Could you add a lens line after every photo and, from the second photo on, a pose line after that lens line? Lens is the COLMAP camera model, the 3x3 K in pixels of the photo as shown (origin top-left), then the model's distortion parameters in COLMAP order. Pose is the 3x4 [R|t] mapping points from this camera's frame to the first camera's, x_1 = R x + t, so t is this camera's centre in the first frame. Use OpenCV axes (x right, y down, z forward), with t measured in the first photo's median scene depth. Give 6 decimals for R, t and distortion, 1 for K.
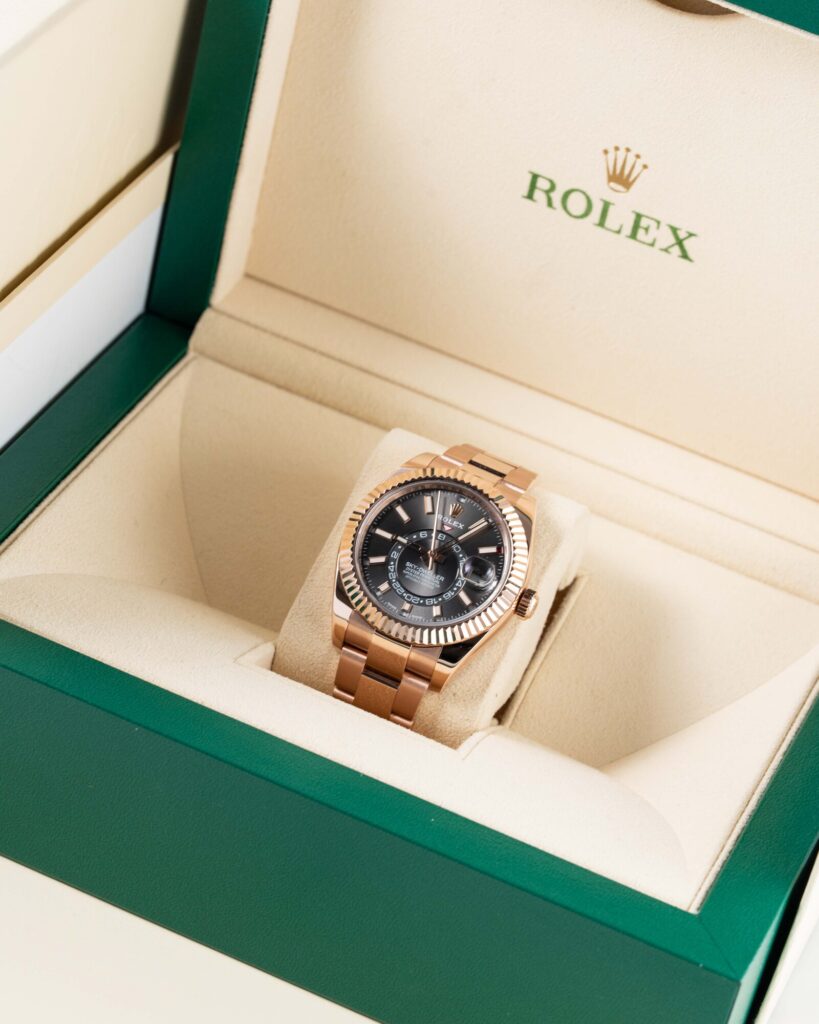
lens RADIAL K [[3486.9, 0, 409.5], [0, 3486.9, 512.0], [0, 0, 1]] dist [-0.034004, -0.363080]
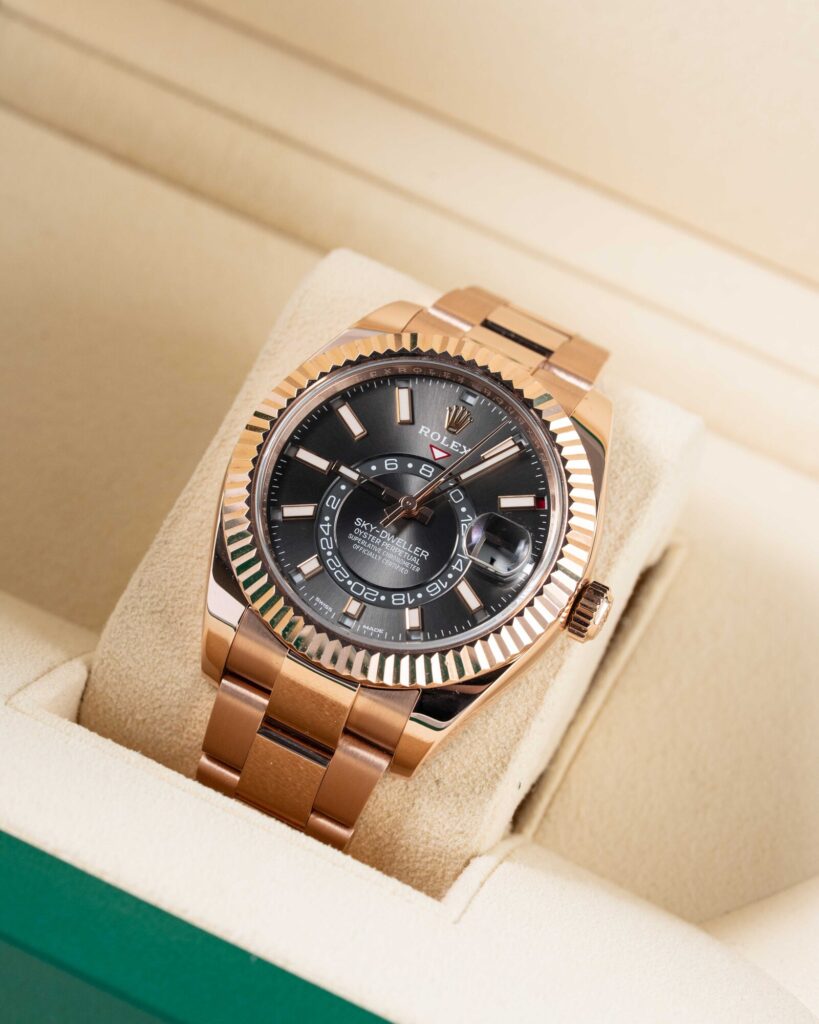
lens RADIAL K [[3486.9, 0, 409.5], [0, 3486.9, 512.0], [0, 0, 1]] dist [-0.034004, -0.363080]
pose [[0.997554, 0.044140, 0.054199, -0.020511], [-0.047403, 0.997044, 0.060472, -0.017403], [-0.051369, -0.062893, 0.996697, 0.494749]]
